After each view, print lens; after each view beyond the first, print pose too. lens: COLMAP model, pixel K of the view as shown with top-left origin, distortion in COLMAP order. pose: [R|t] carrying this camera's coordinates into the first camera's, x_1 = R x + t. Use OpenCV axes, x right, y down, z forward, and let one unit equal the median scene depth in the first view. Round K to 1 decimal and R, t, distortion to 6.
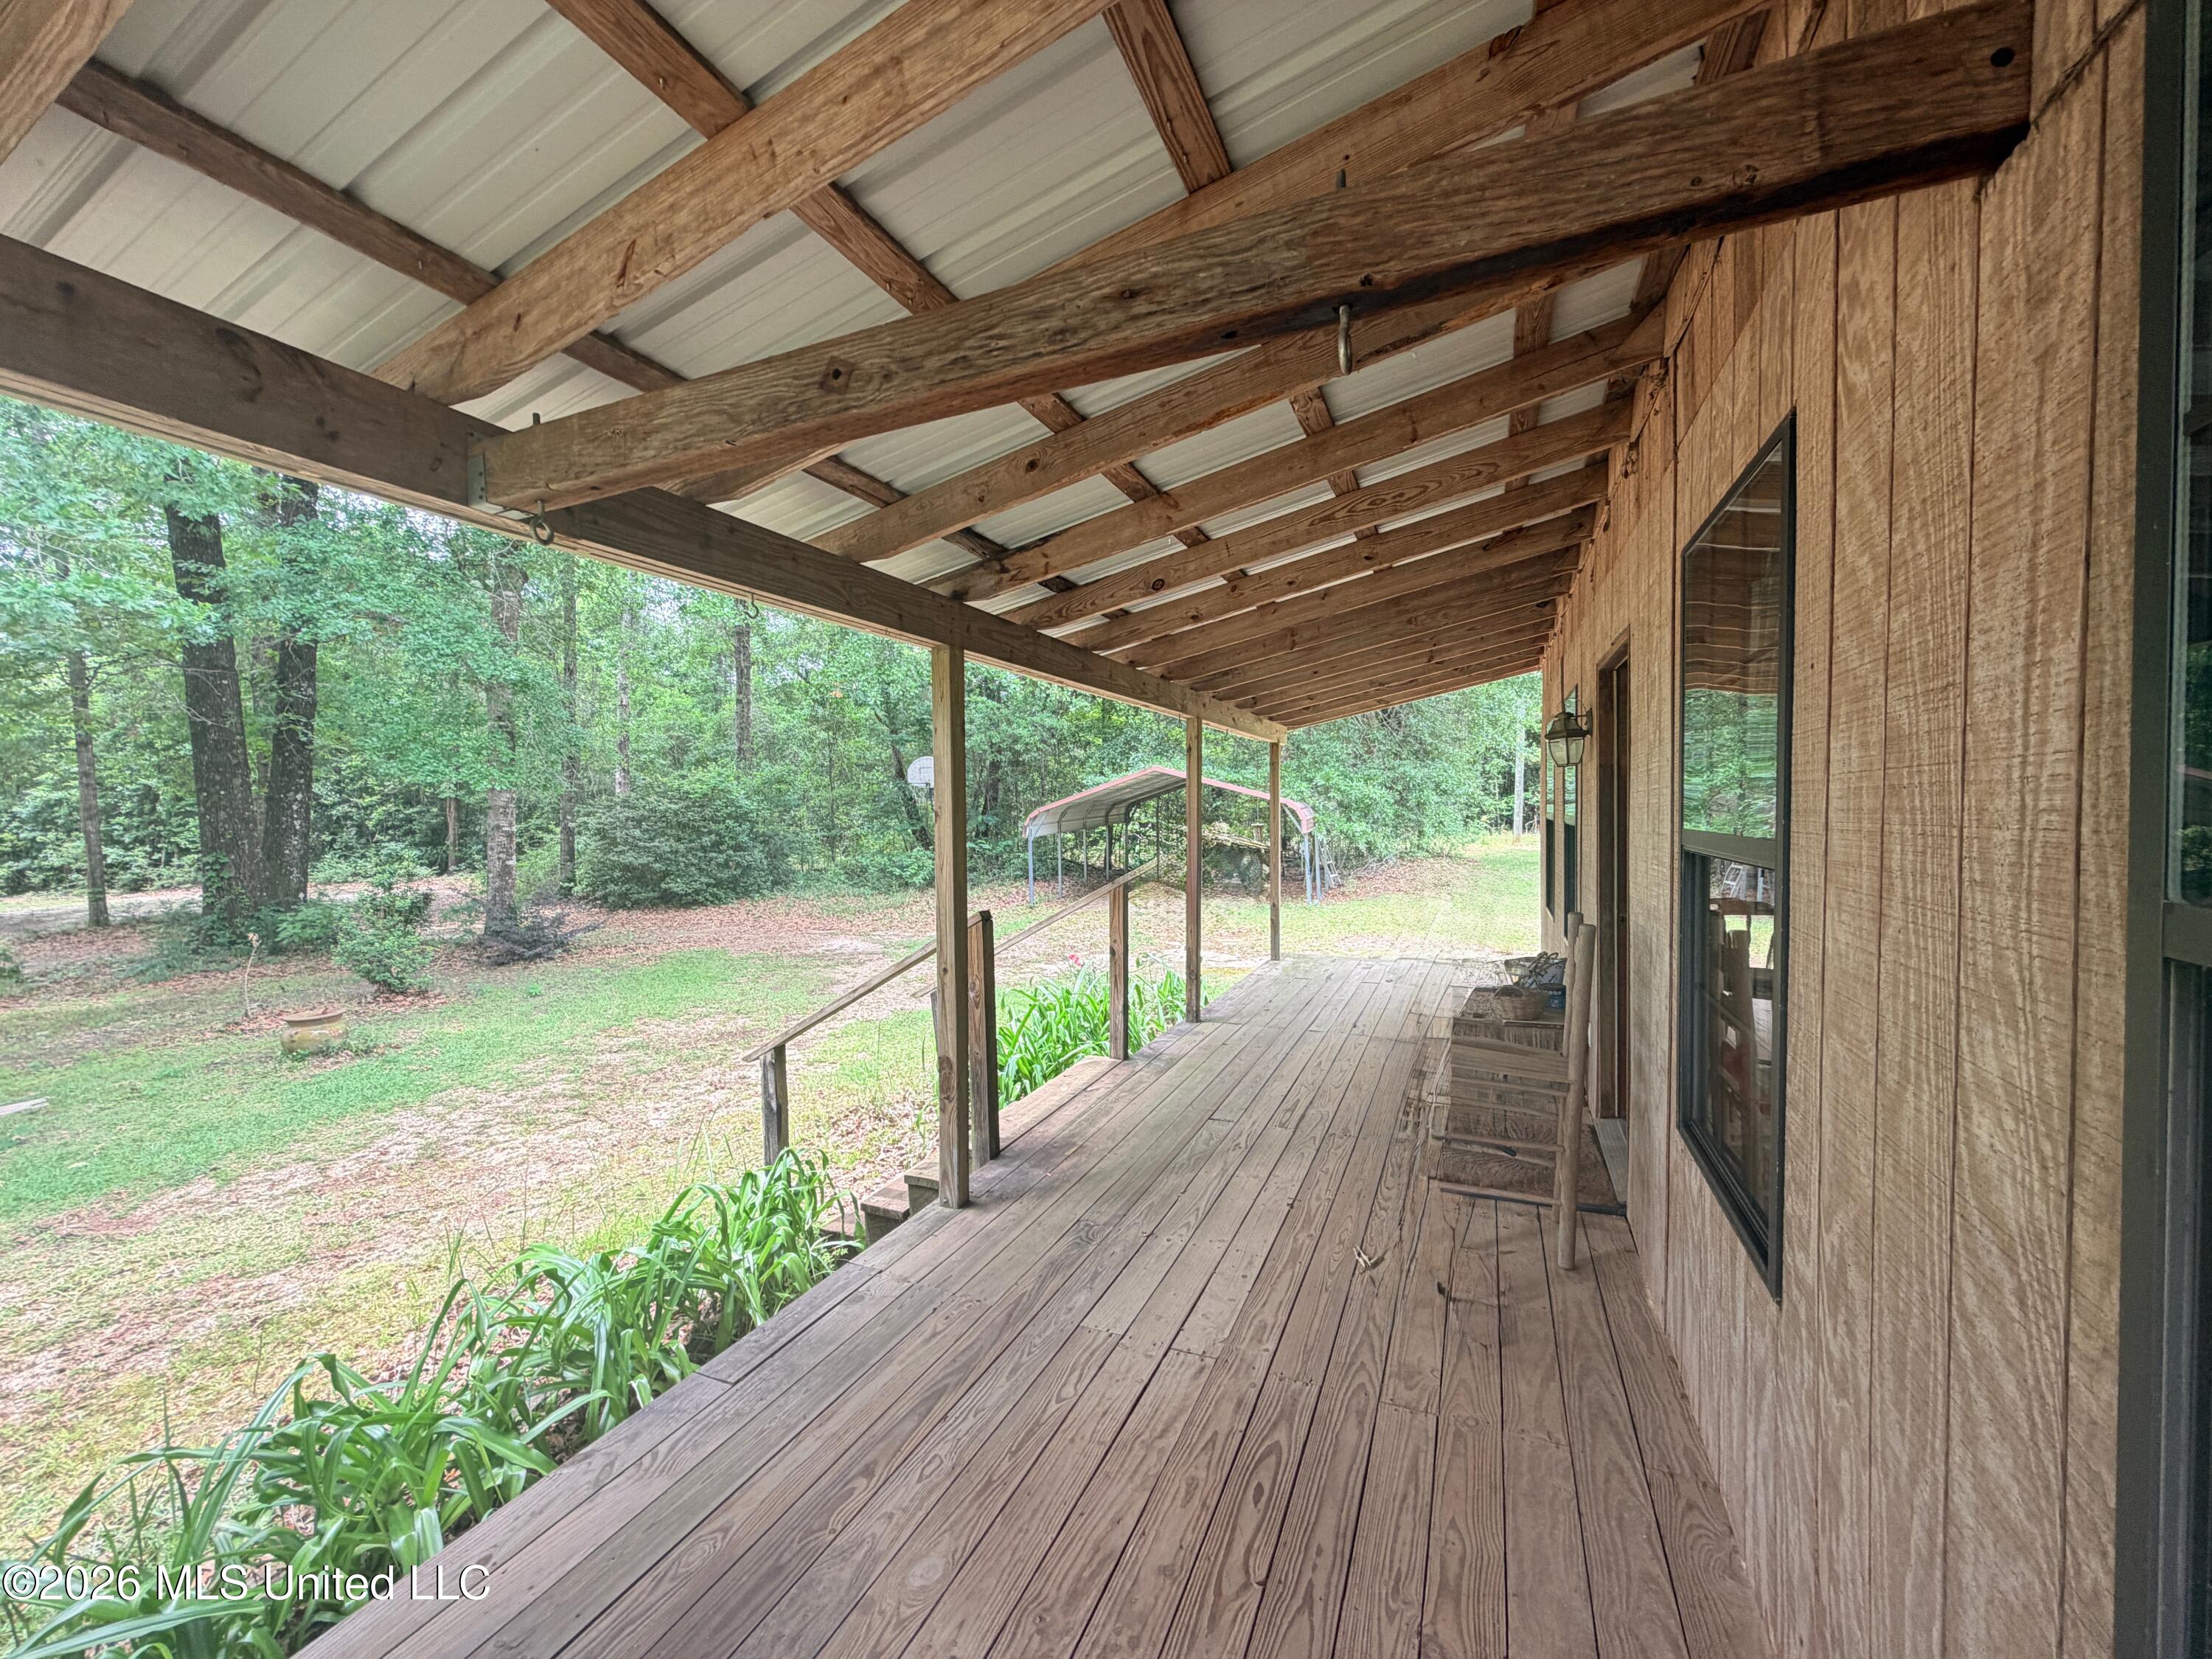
lens RADIAL K [[889.8, 0, 1095.2], [0, 889.8, 826.5], [0, 0, 1]] dist [0.002623, 0.000106]
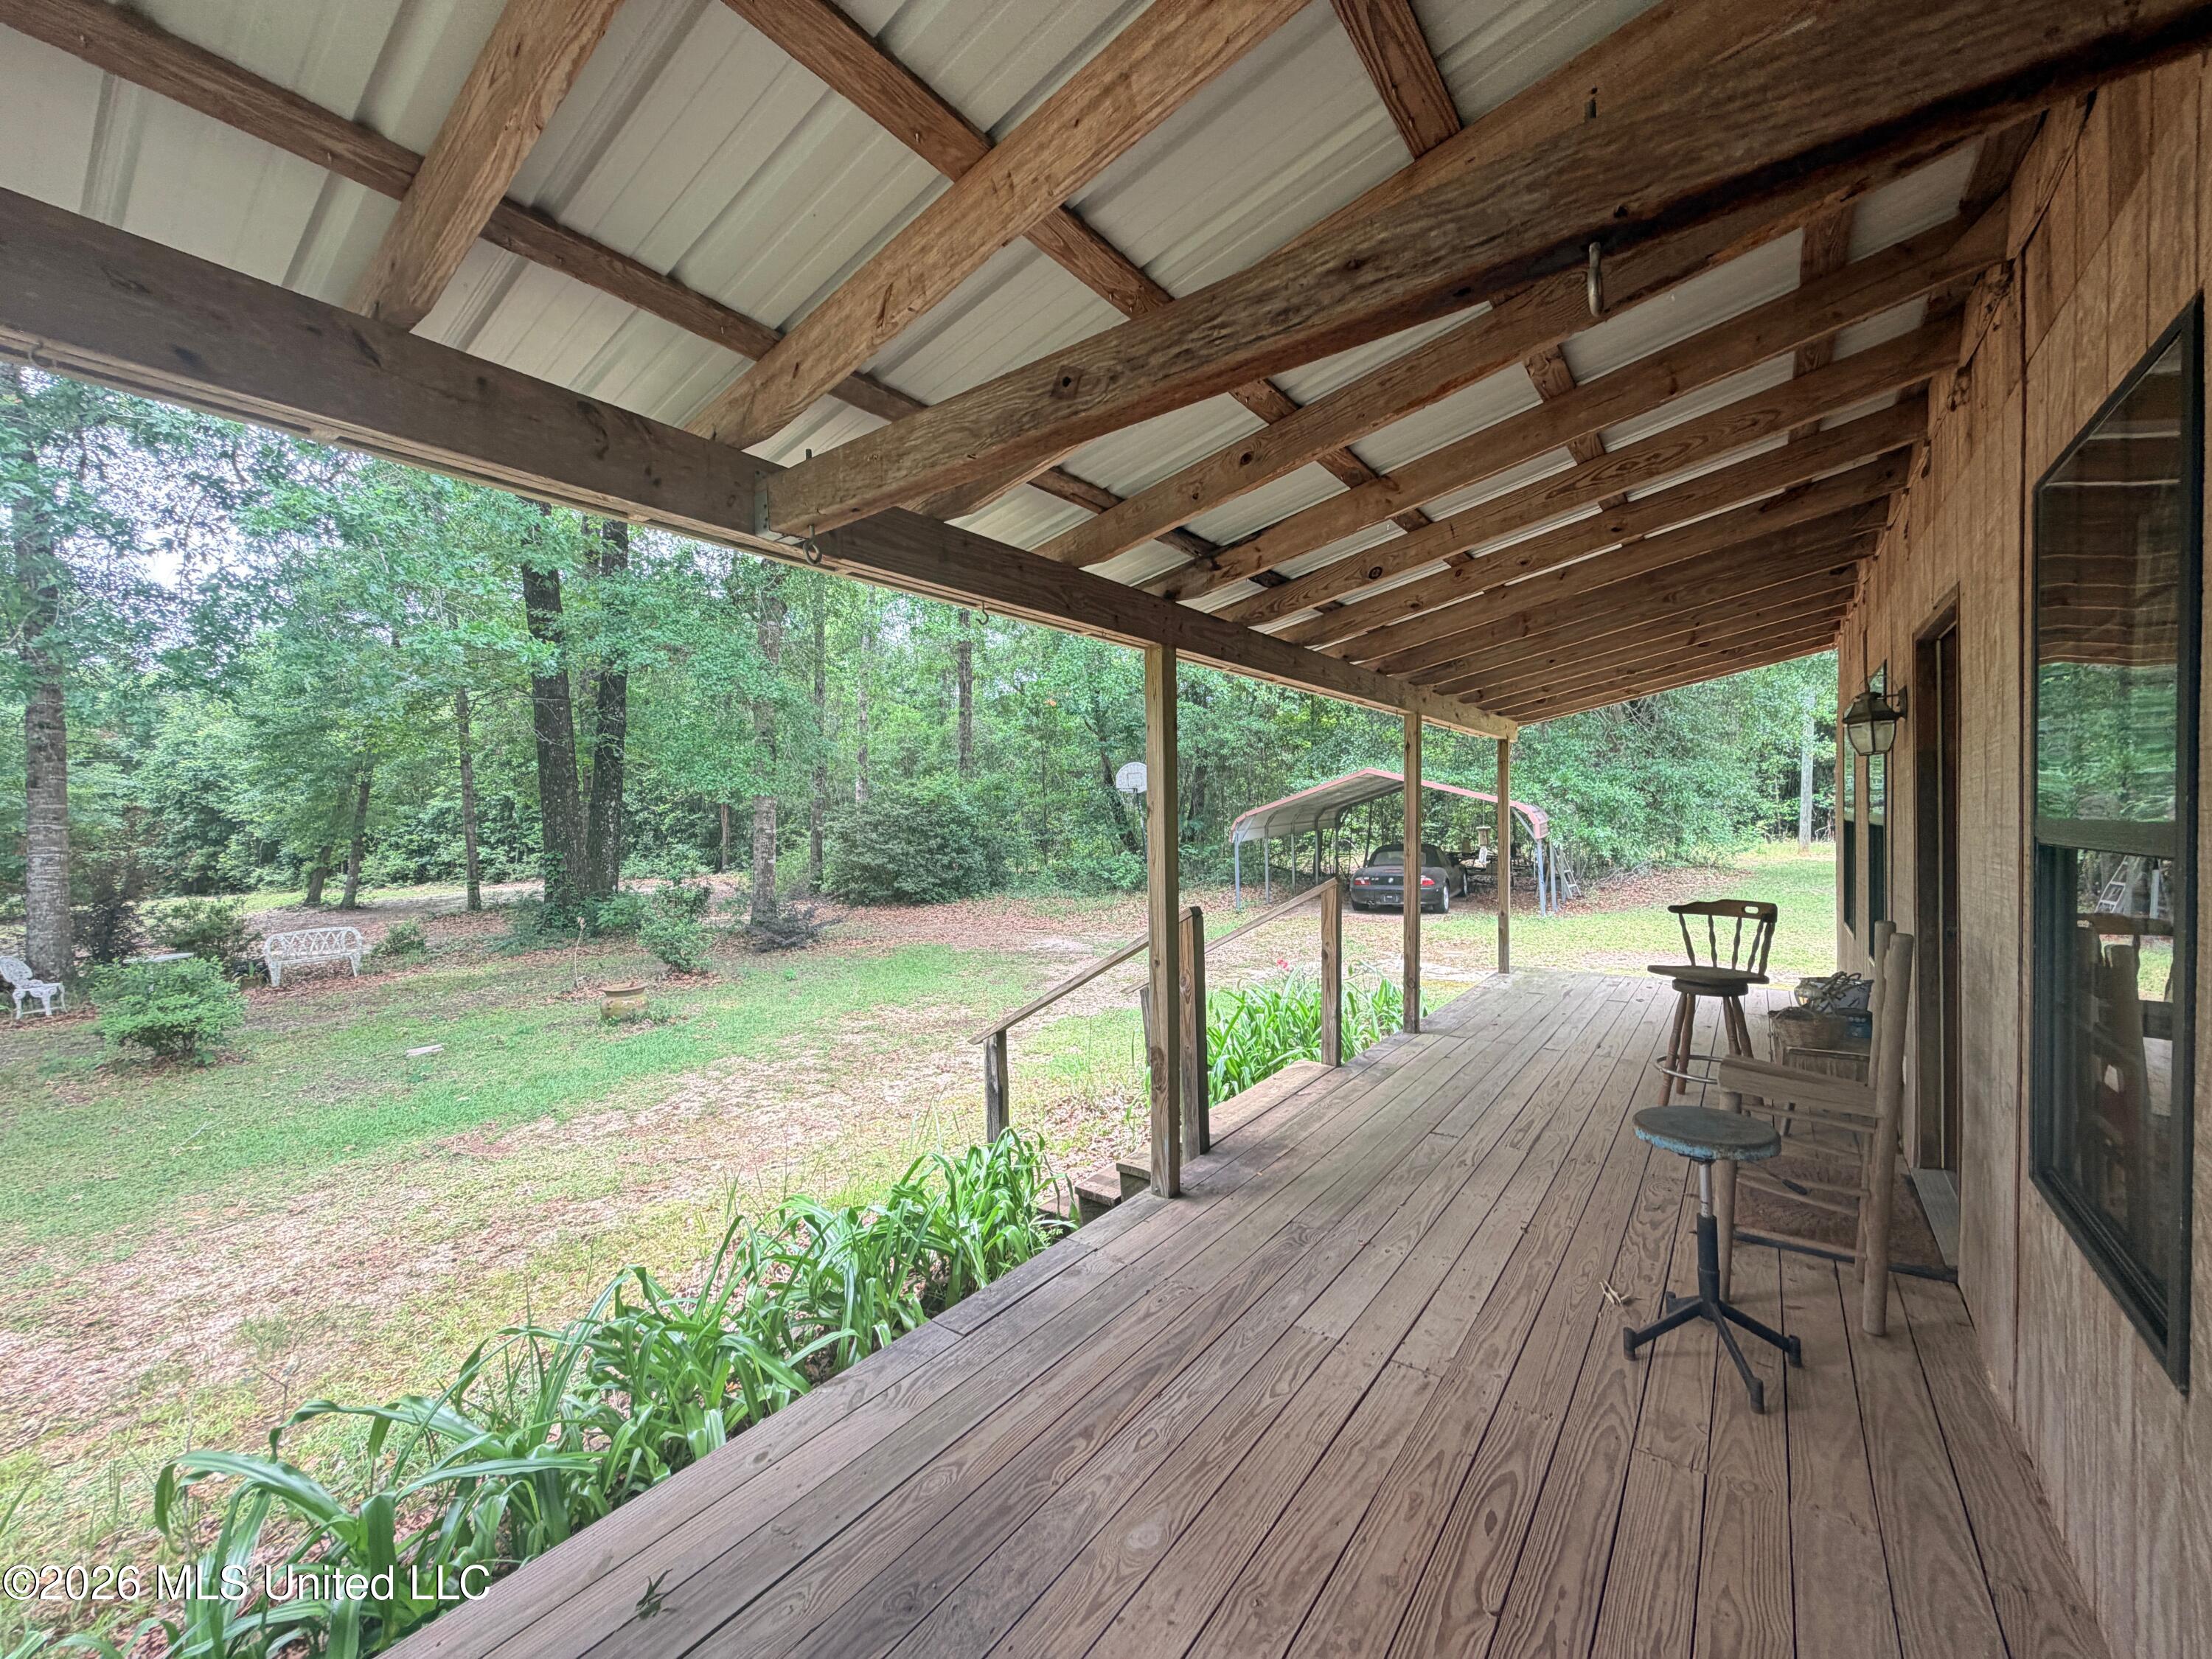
lens RADIAL K [[888.5, 0, 1094.7], [0, 888.5, 826.4], [0, 0, 1]] dist [0.002384, 0.000130]
pose [[0.973610, 0.001227, -0.228216, -0.003326], [-0.002949, 0.999970, -0.007203, 0.007020], [0.228200, 0.007685, 0.973584, -0.005183]]
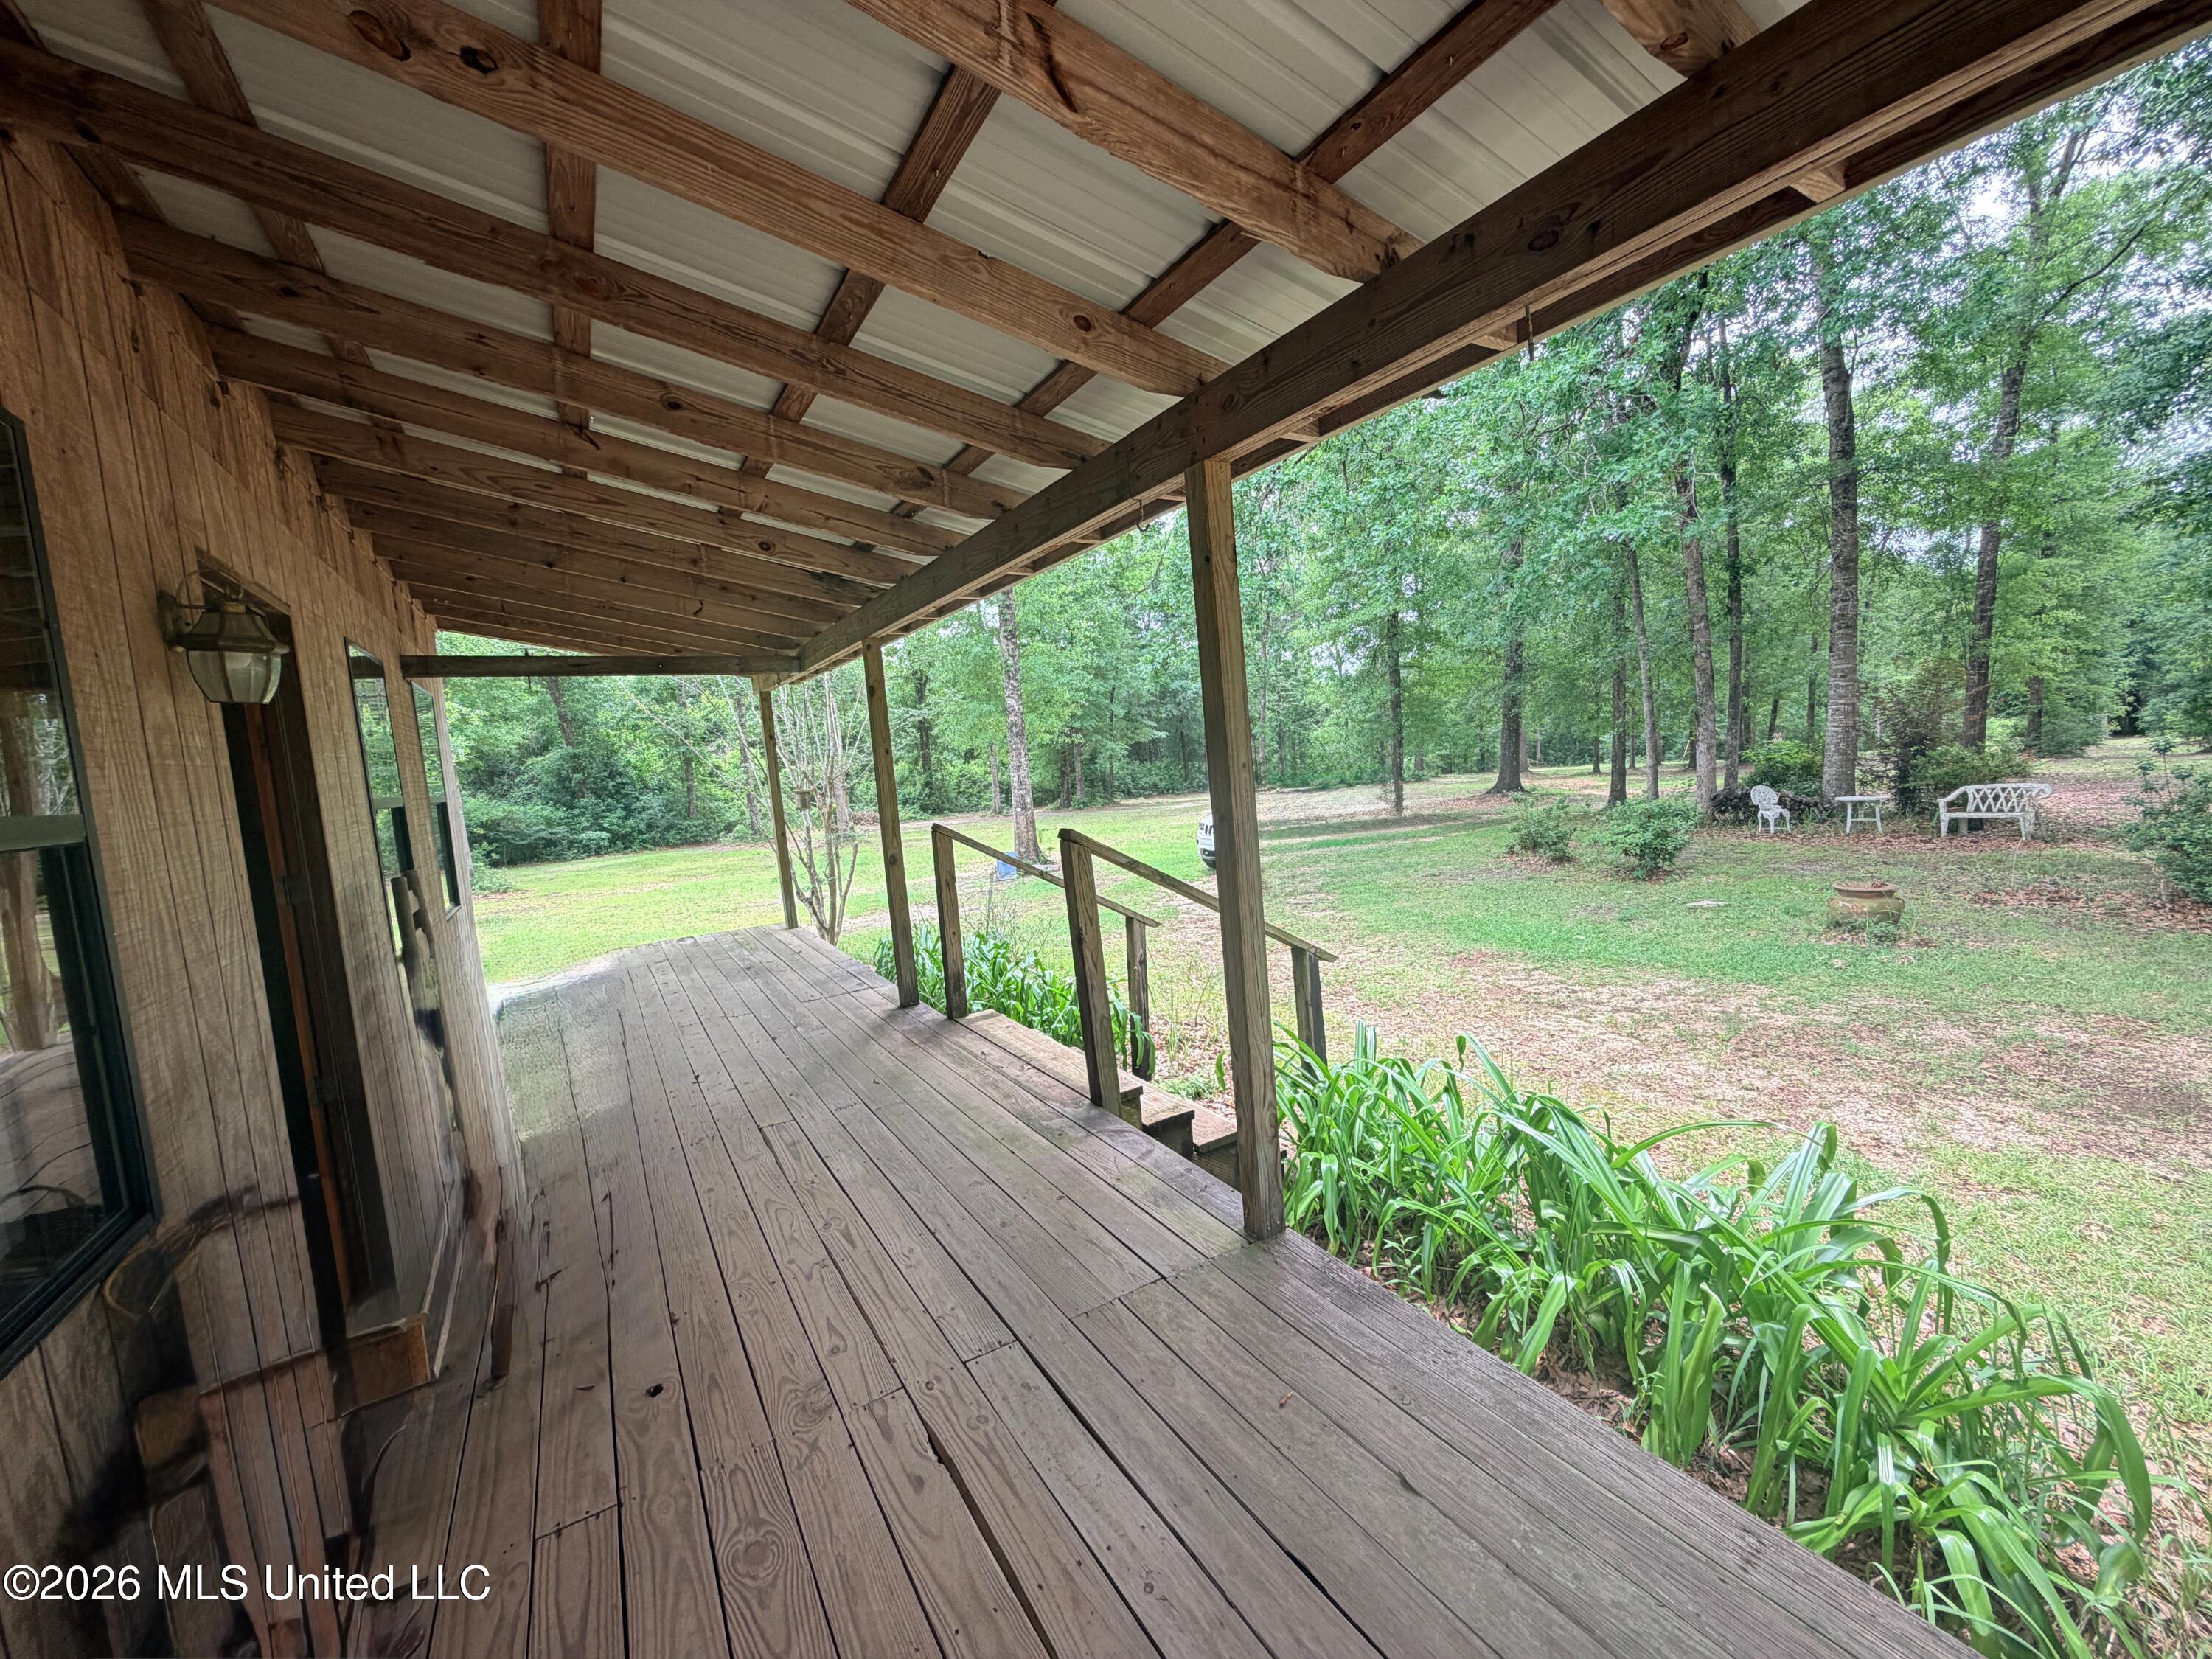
lens RADIAL K [[883.7, 0, 1103.0], [0, 883.7, 828.1], [0, 0, 1]] dist [0.001905, -0.000360]
pose [[-0.578339, 0.129758, -0.805411, 0.459311], [0.066720, 0.991485, 0.111827, -0.013085], [0.813063, 0.010936, -0.582072, 1.186287]]
